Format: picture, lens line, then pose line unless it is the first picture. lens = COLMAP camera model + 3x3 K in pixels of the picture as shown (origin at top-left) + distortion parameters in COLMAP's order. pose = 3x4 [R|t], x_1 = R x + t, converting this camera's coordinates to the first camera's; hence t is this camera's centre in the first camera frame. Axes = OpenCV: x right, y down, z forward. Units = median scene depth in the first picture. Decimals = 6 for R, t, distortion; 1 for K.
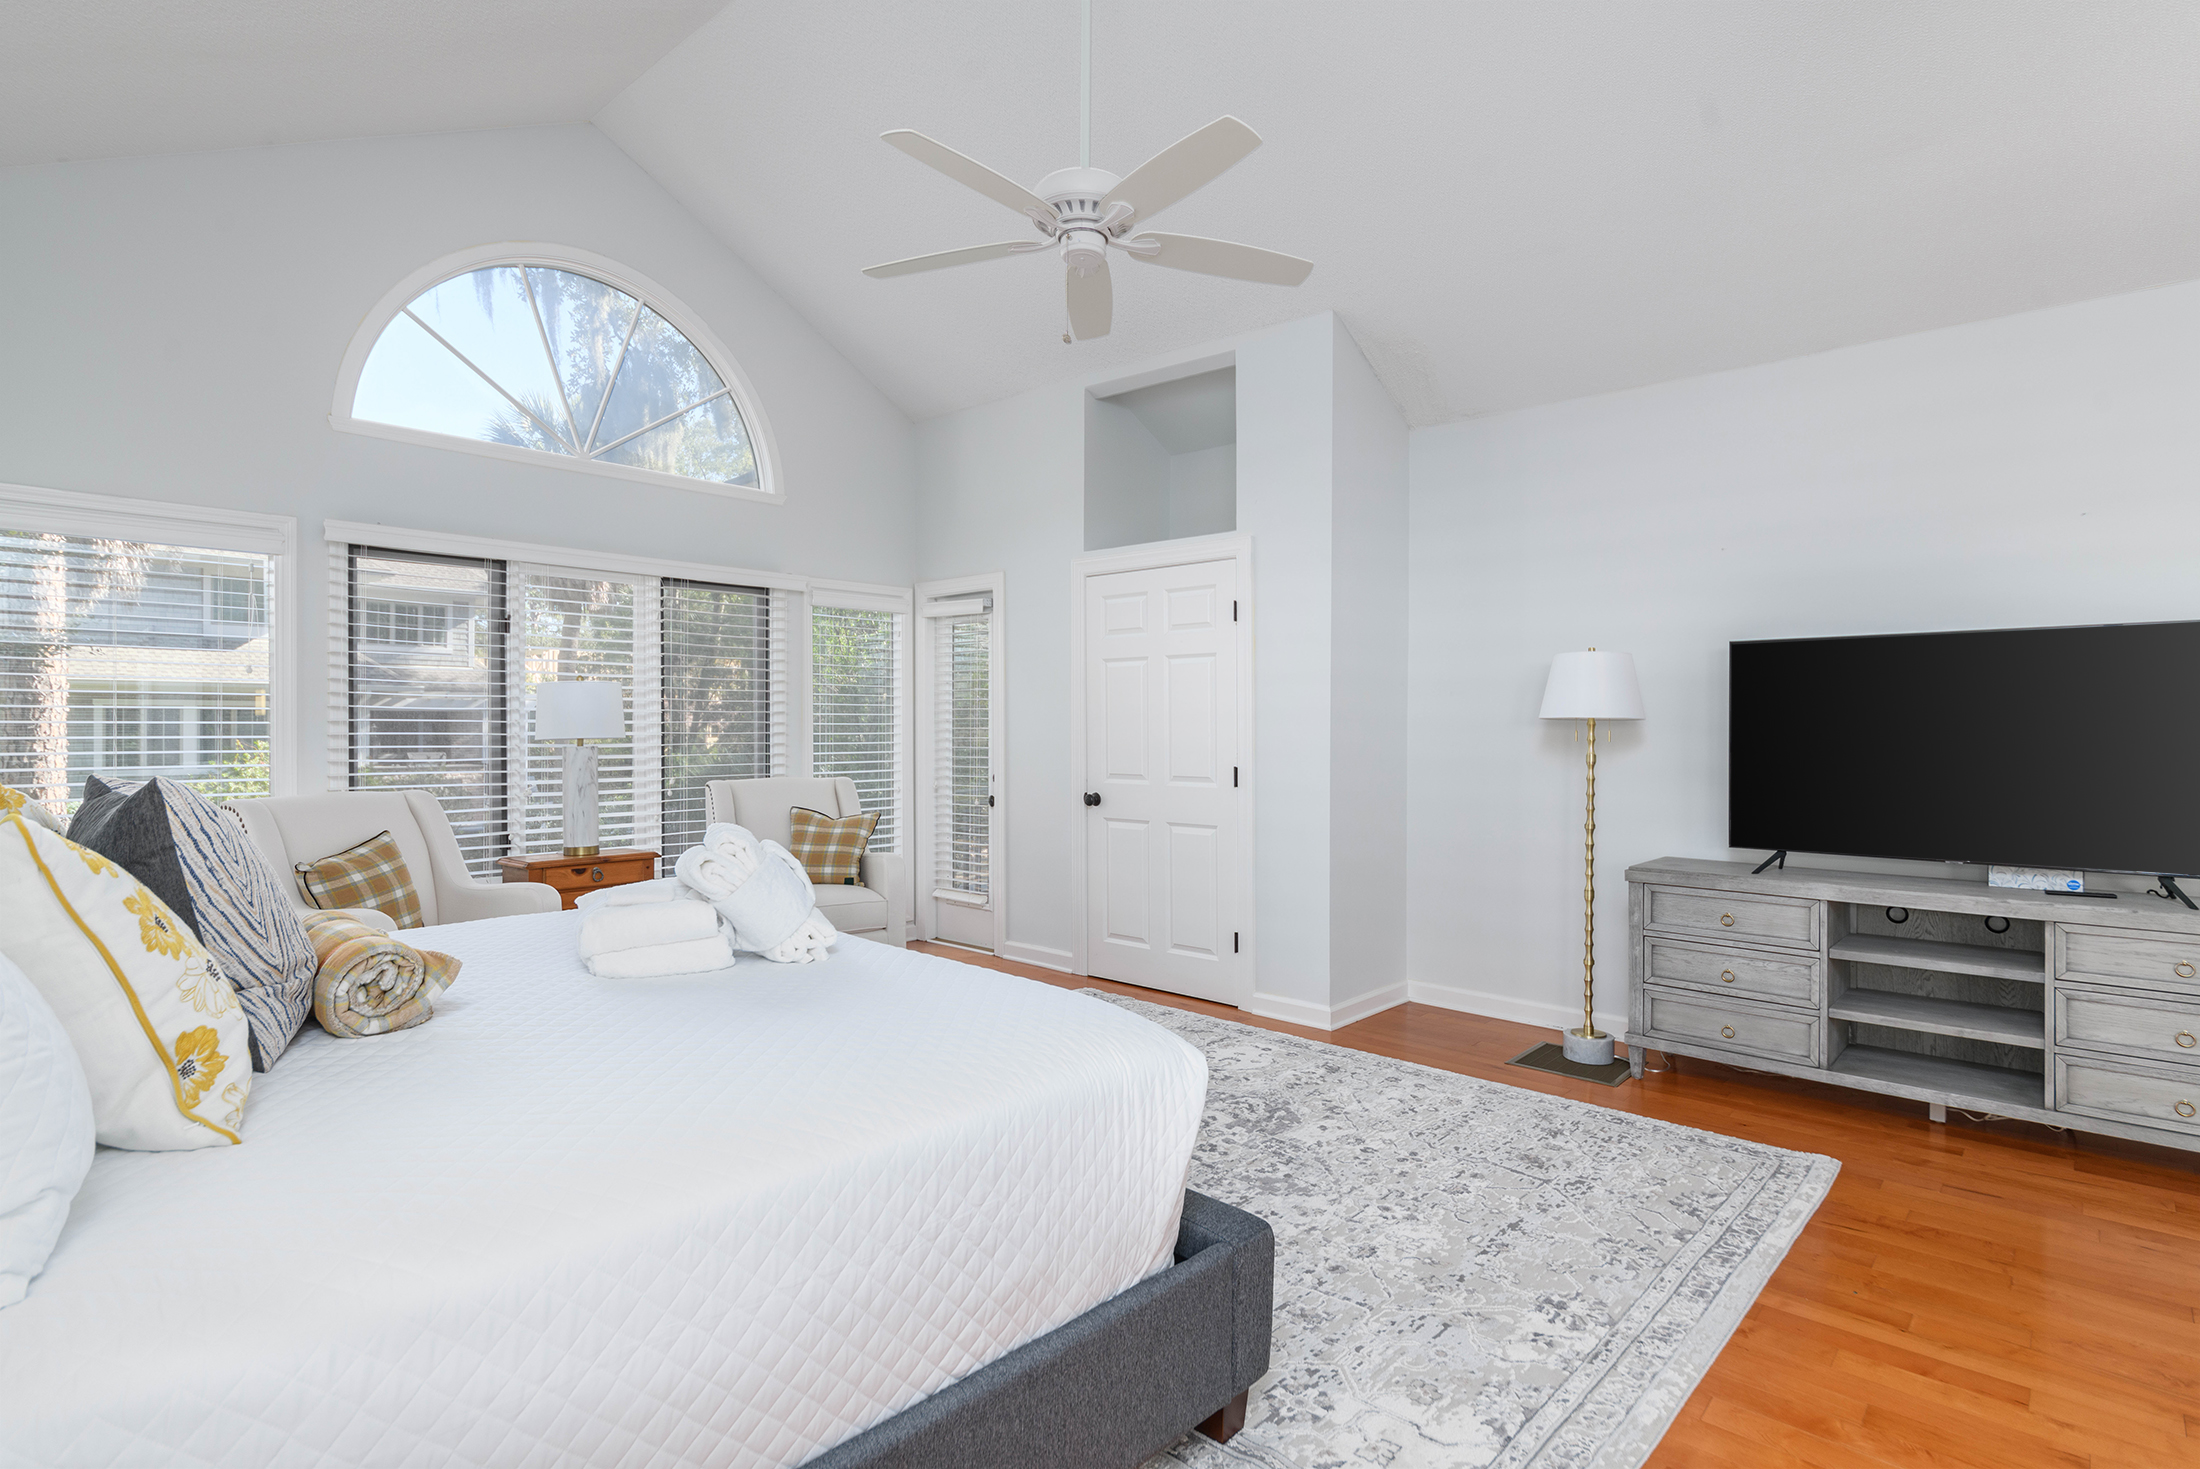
lens RADIAL K [[1086.3, 0, 1109.9], [0, 1086.3, 742.0], [0, 0, 1]] dist [0.000890, 0.002185]
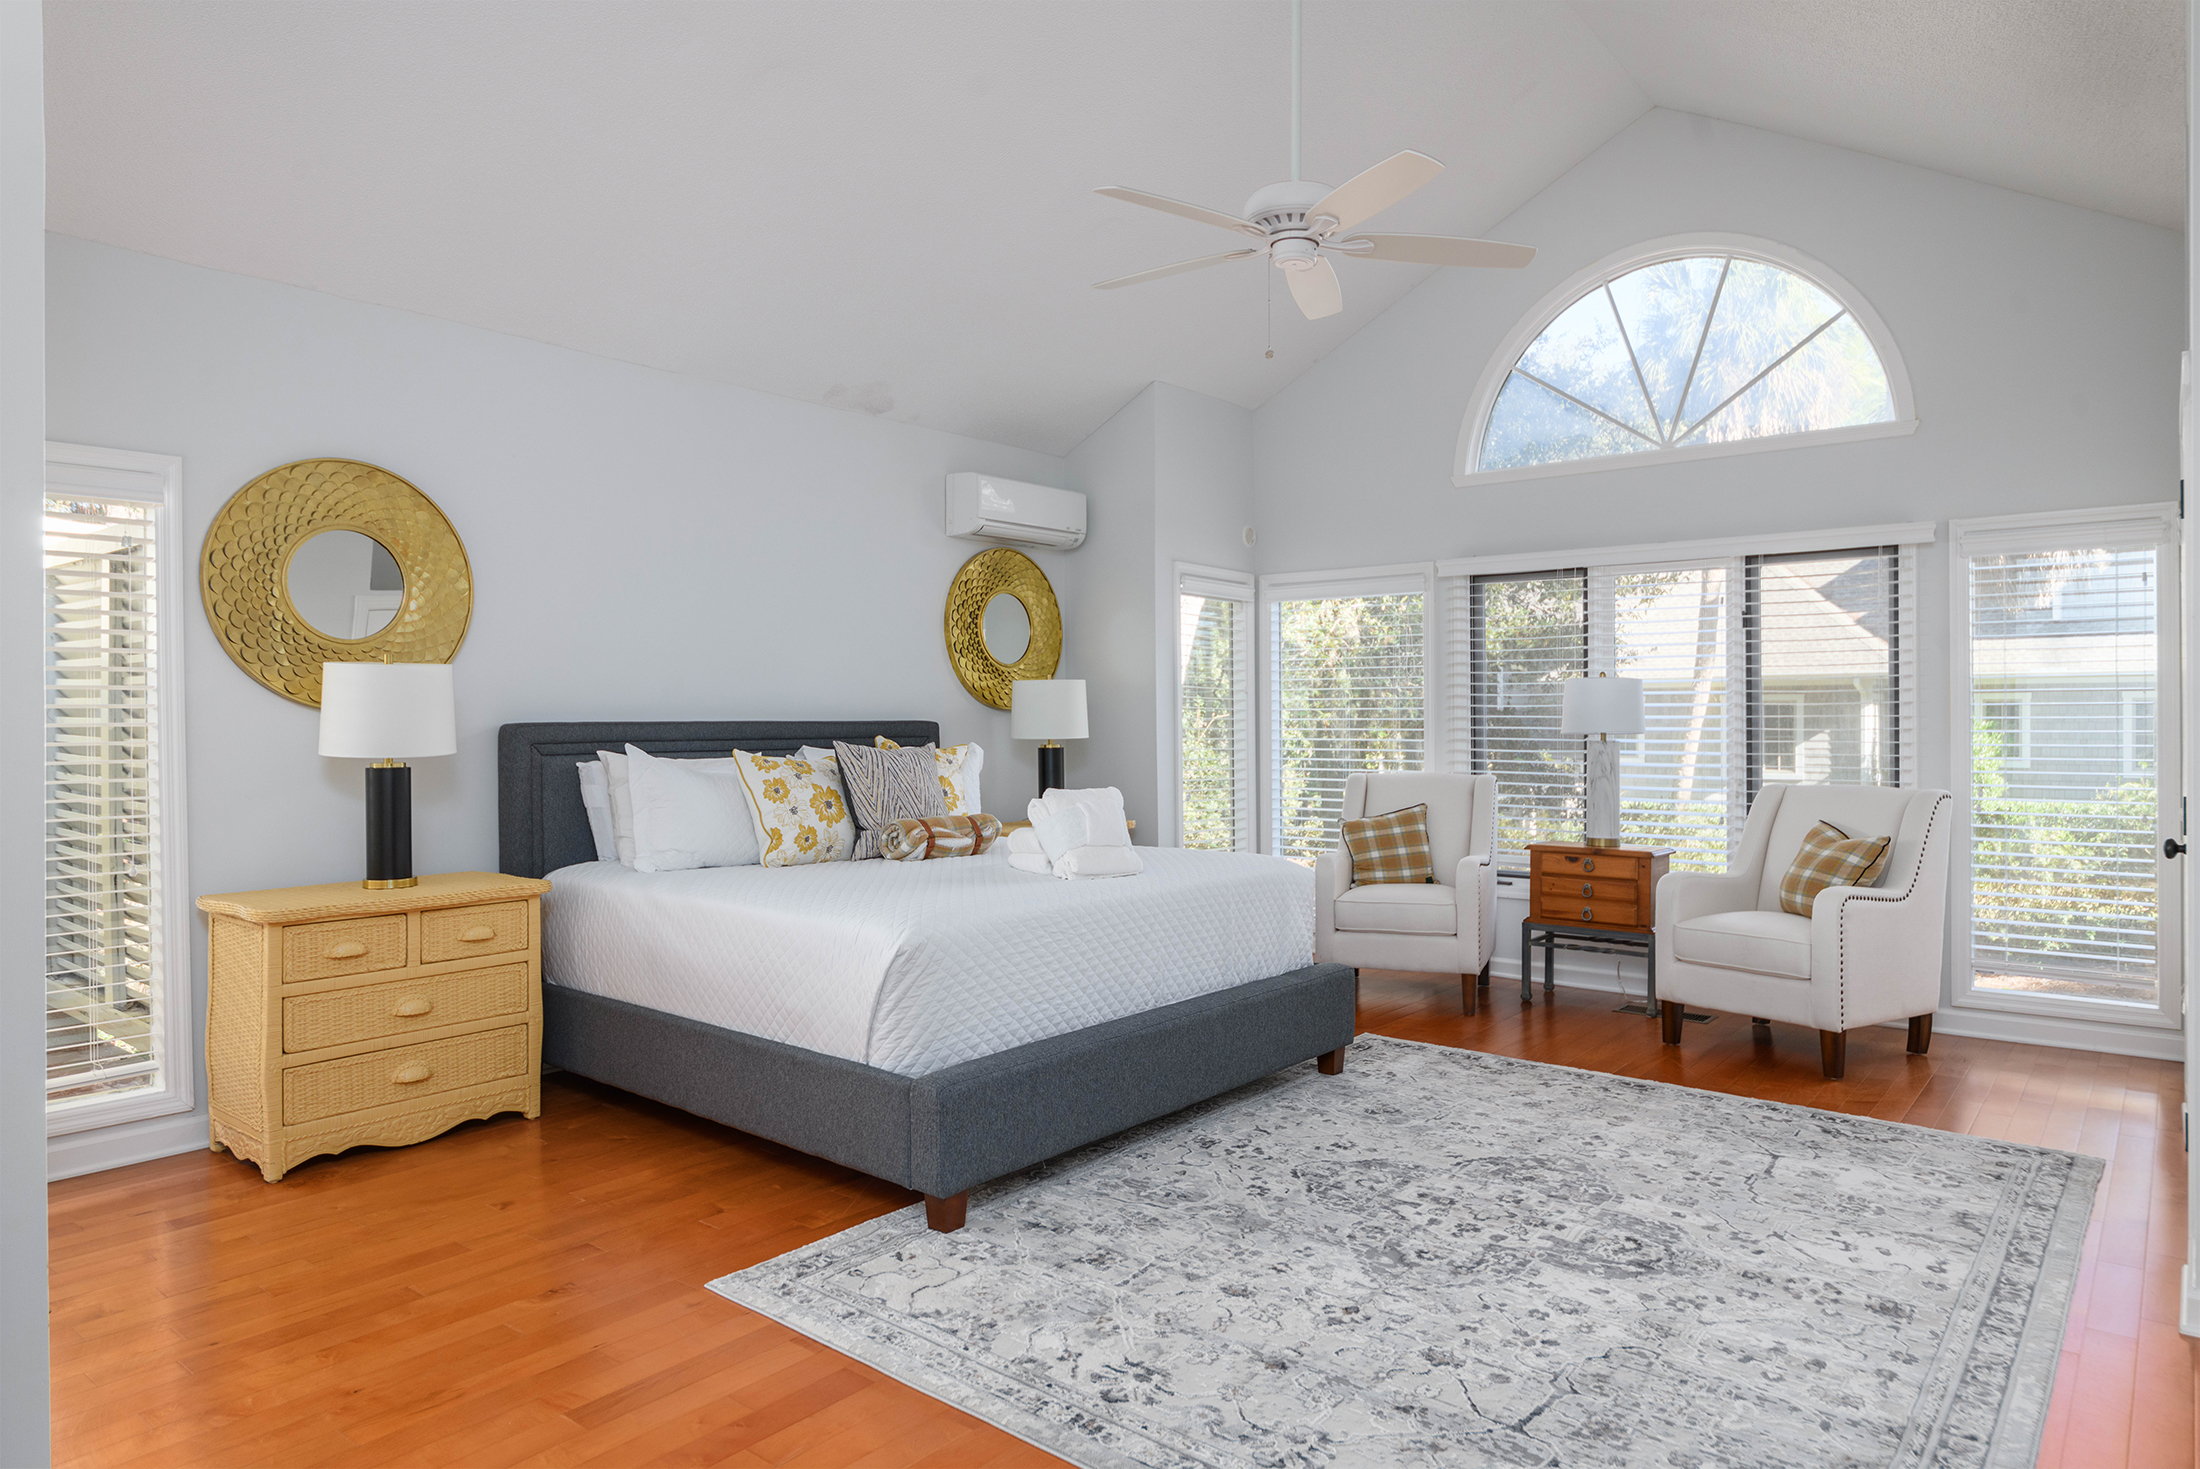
lens RADIAL K [[1298.4, 0, 1109.5], [0, 1298.4, 729.5], [0, 0, 1]] dist [0.003995, 0.000684]
pose [[0.065475, -0.005152, -0.997841, 1.006813], [-0.014933, 0.999870, -0.006142, 0.003270], [0.997742, 0.015302, 0.065389, 0.620711]]
